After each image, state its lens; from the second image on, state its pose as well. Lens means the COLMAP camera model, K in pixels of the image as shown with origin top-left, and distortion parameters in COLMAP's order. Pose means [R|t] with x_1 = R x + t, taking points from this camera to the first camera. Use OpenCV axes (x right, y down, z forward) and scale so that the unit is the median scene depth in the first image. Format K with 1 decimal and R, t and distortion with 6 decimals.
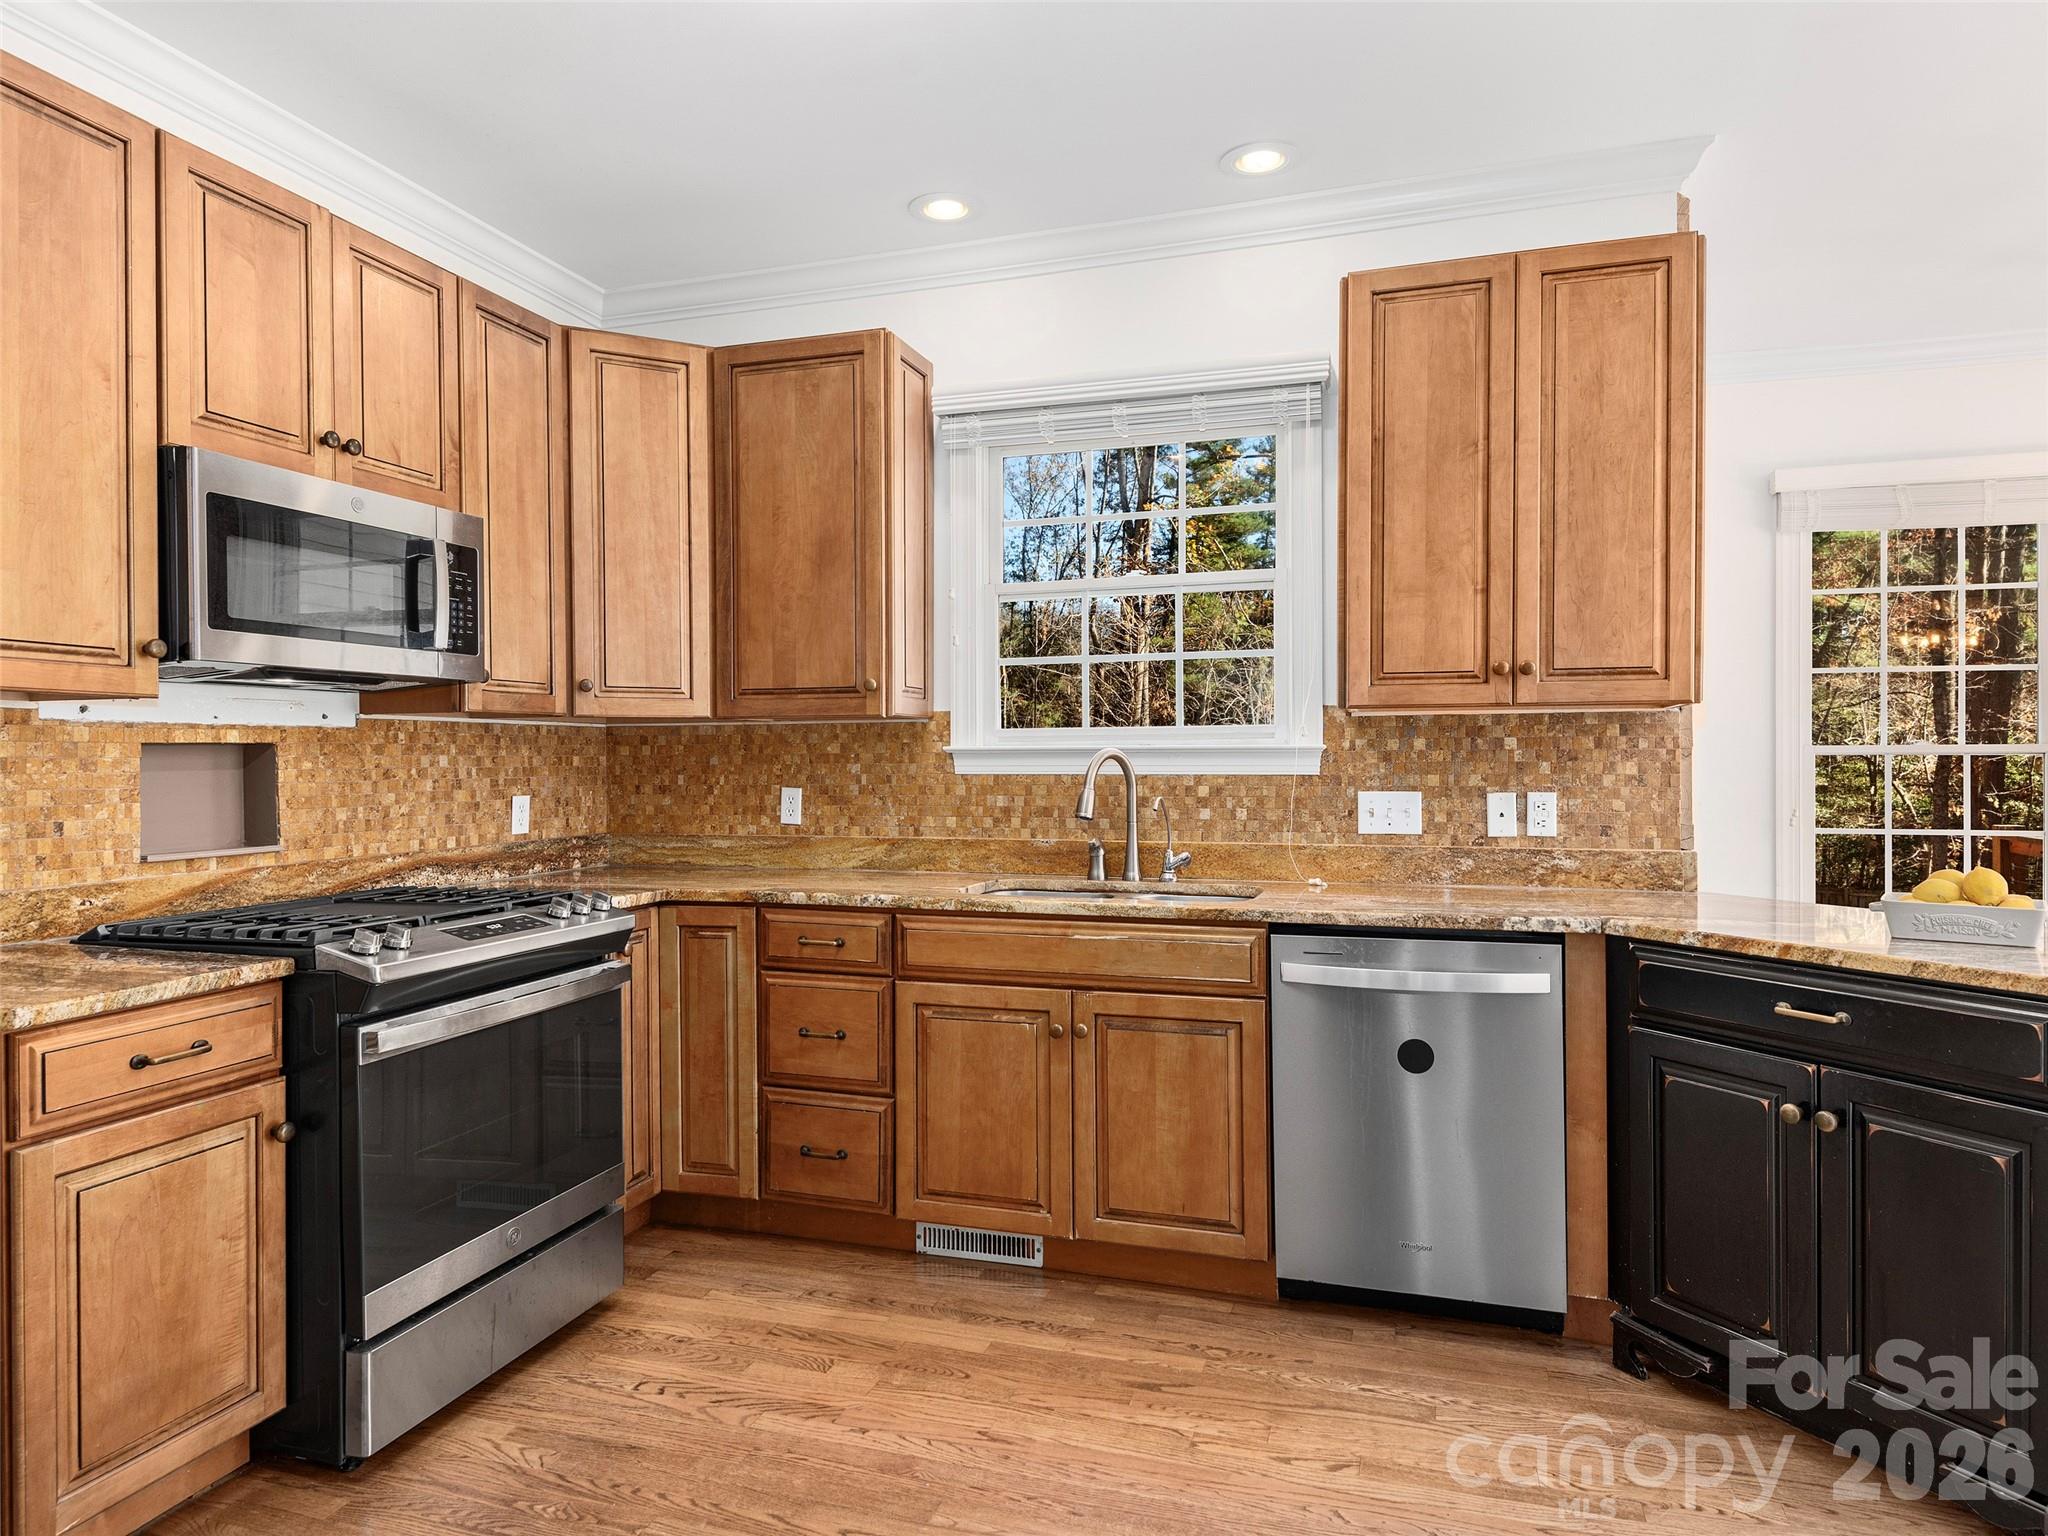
lens RADIAL K [[1265.0, 0, 1022.3], [0, 1265.0, 768.7], [0, 0, 1]] dist [0.025562, -0.019305]
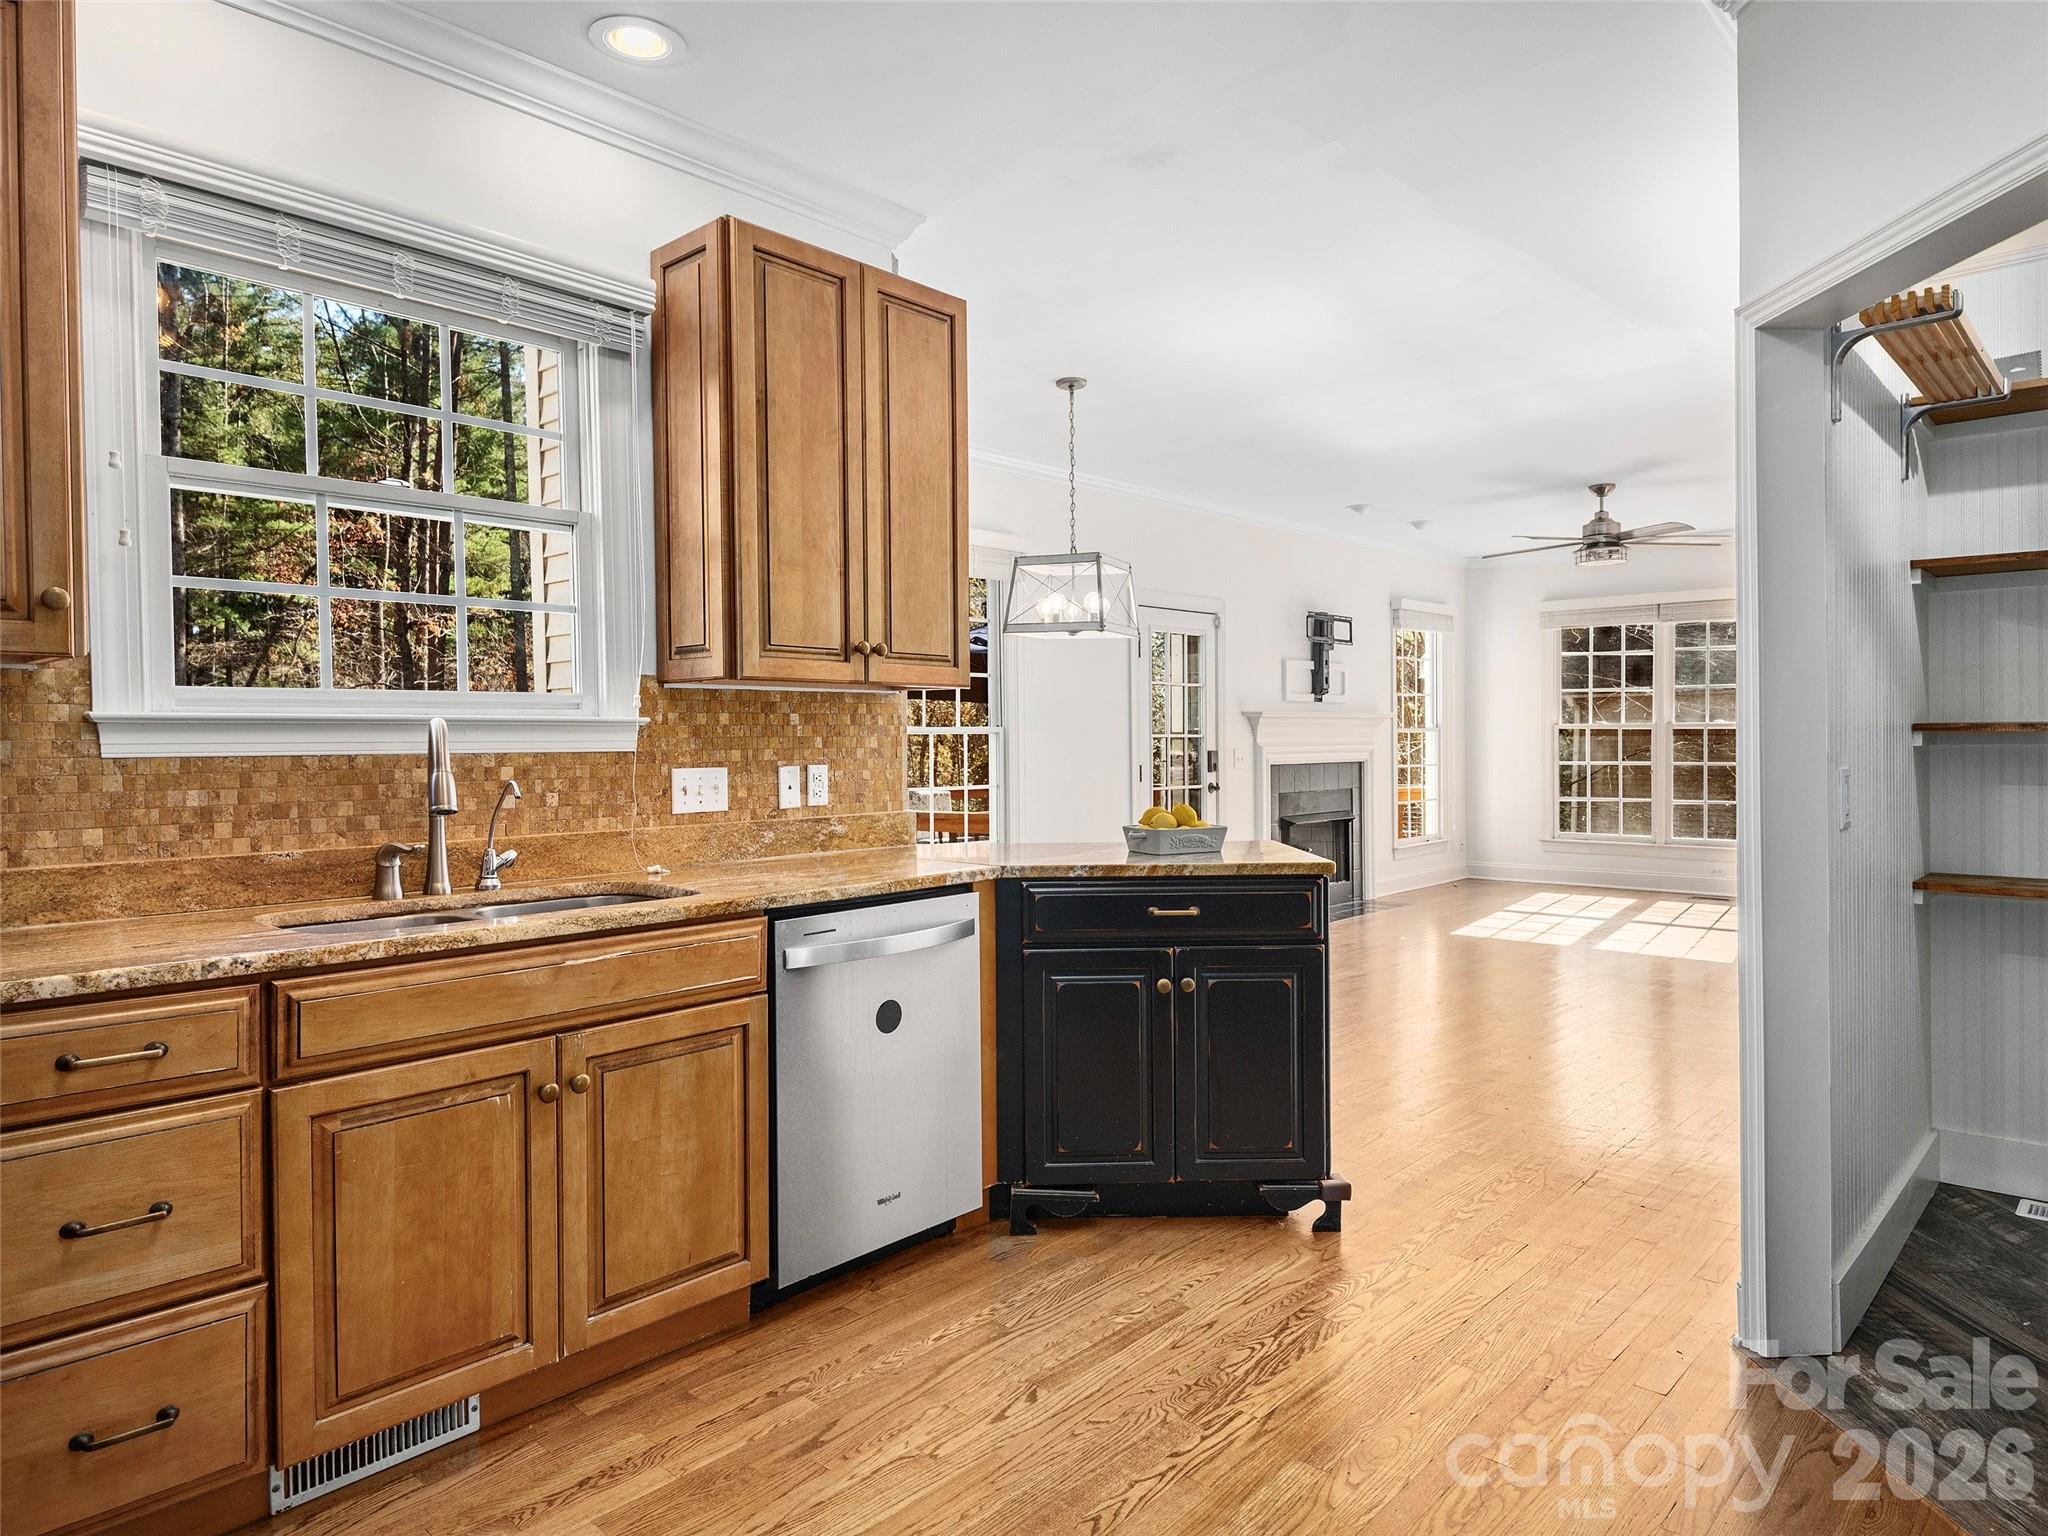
lens RADIAL K [[1265.0, 0, 1019.3], [0, 1265.0, 767.8], [0, 0, 1]] dist [0.025562, -0.019305]
pose [[0.408152, -0.020329, 0.912688, -0.512766], [0.012971, 0.999780, 0.016468, 0.005623], [-0.912822, 0.005117, 0.408326, 0.413761]]
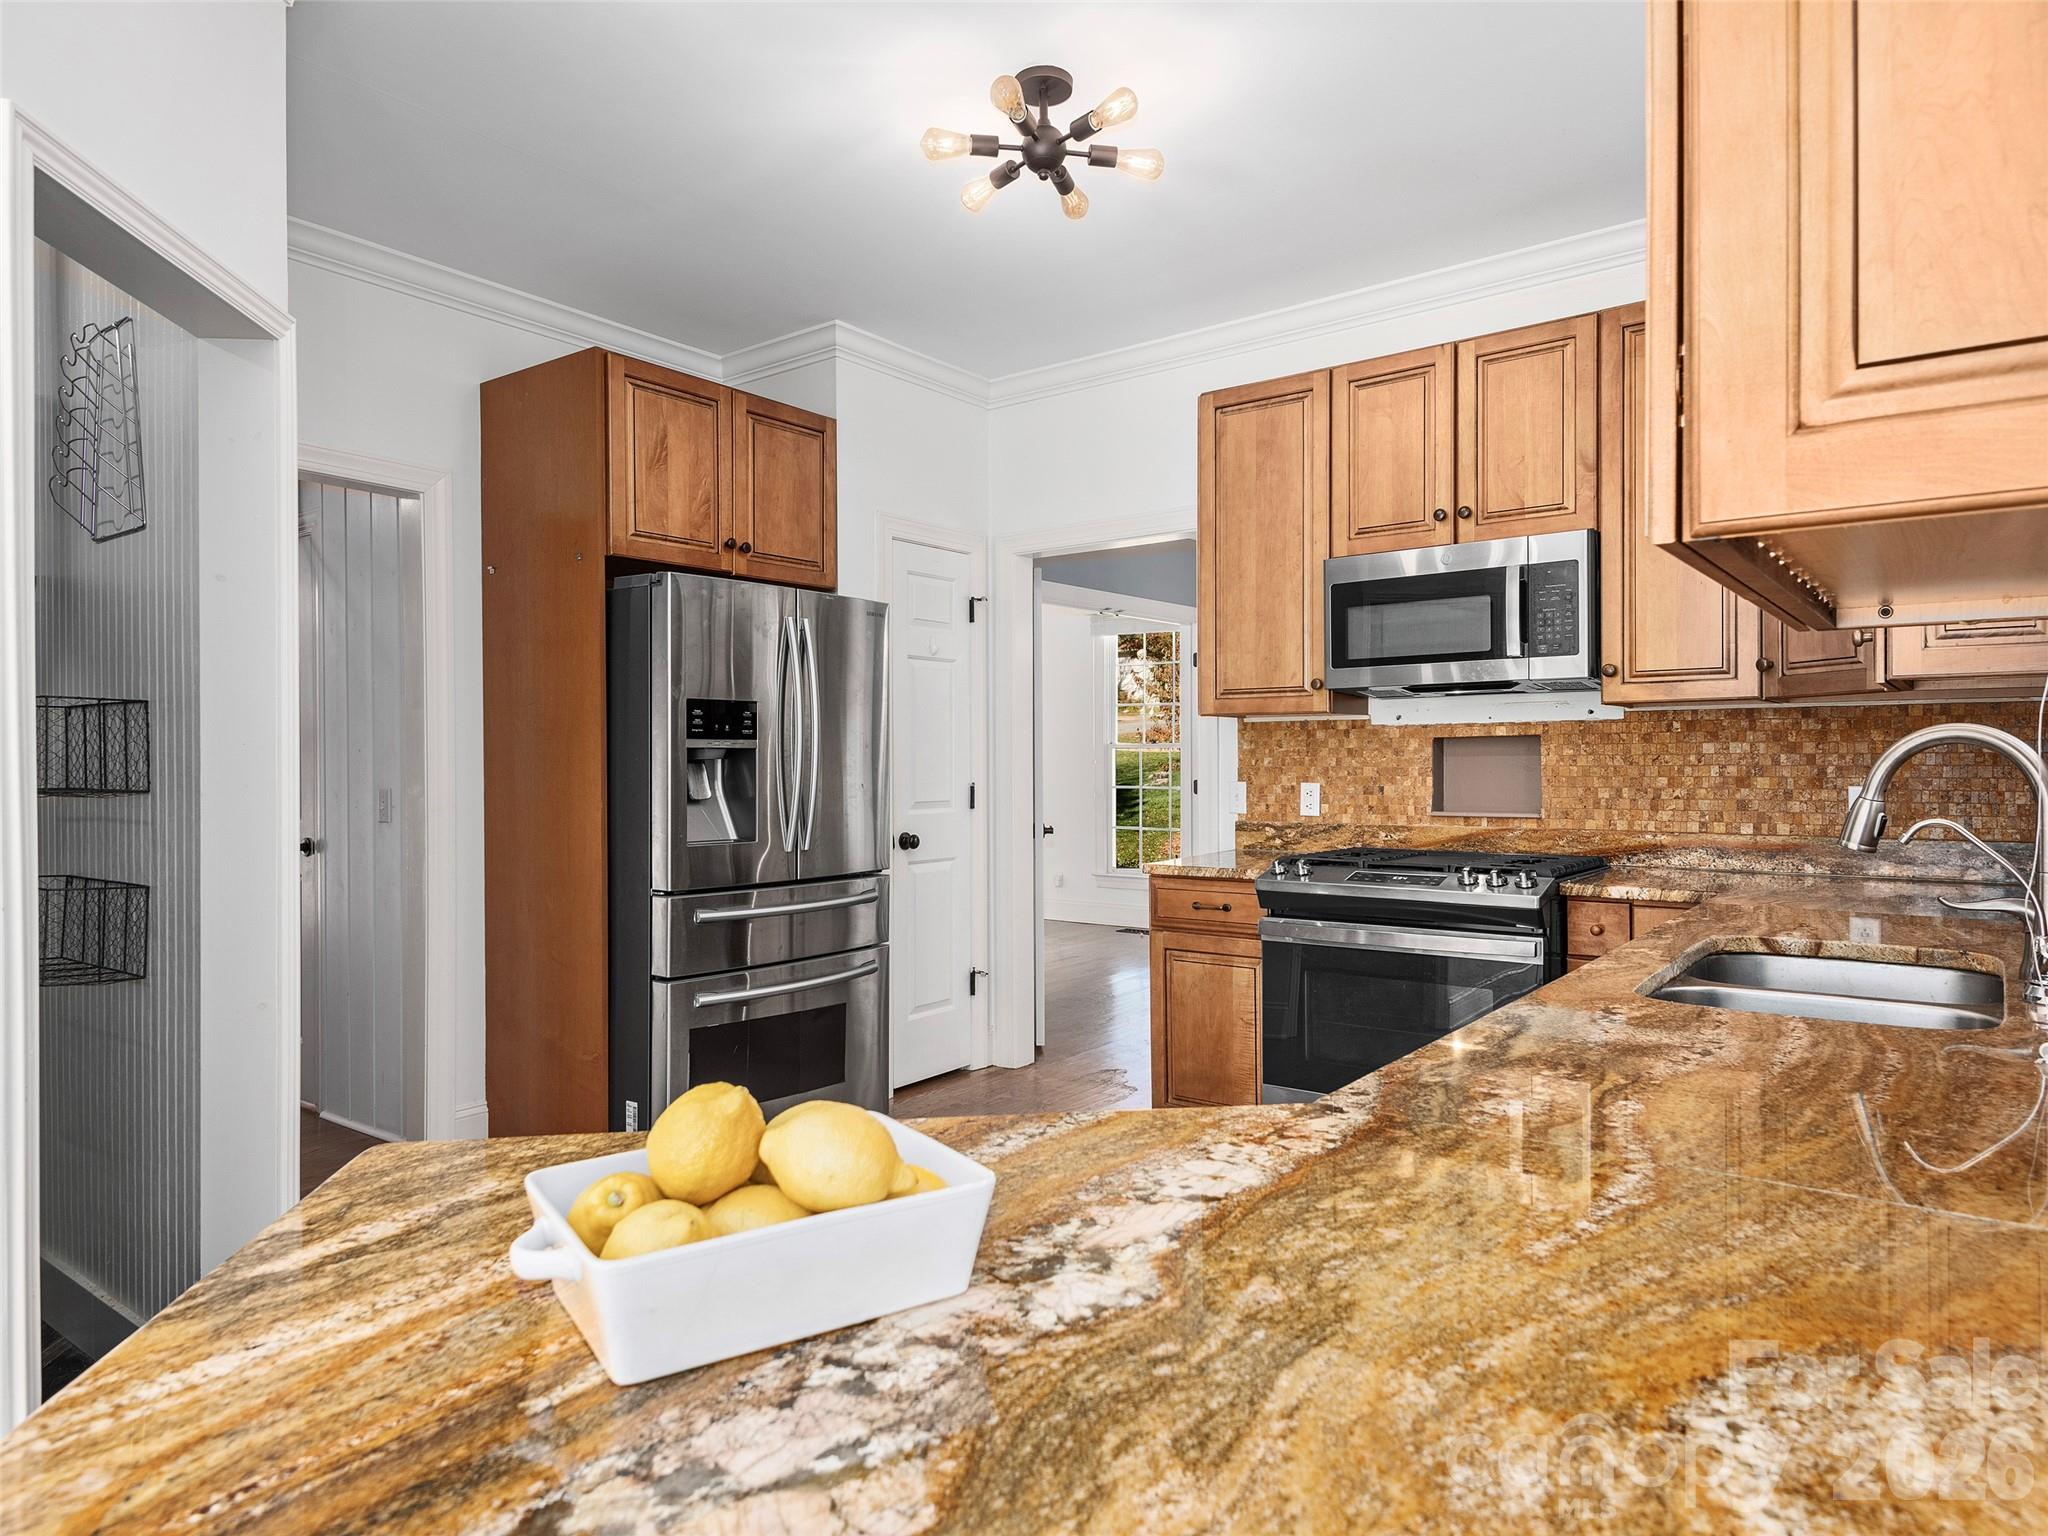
lens RADIAL K [[1265.0, 0, 1037.9], [0, 1265.0, 767.2], [0, 0, 1]] dist [0.025562, -0.019305]
pose [[-0.326765, 0.014709, -0.944991, 0.999801], [0.000154, 0.999880, 0.015510, -0.009274], [0.945106, 0.004922, -0.326728, 1.160116]]
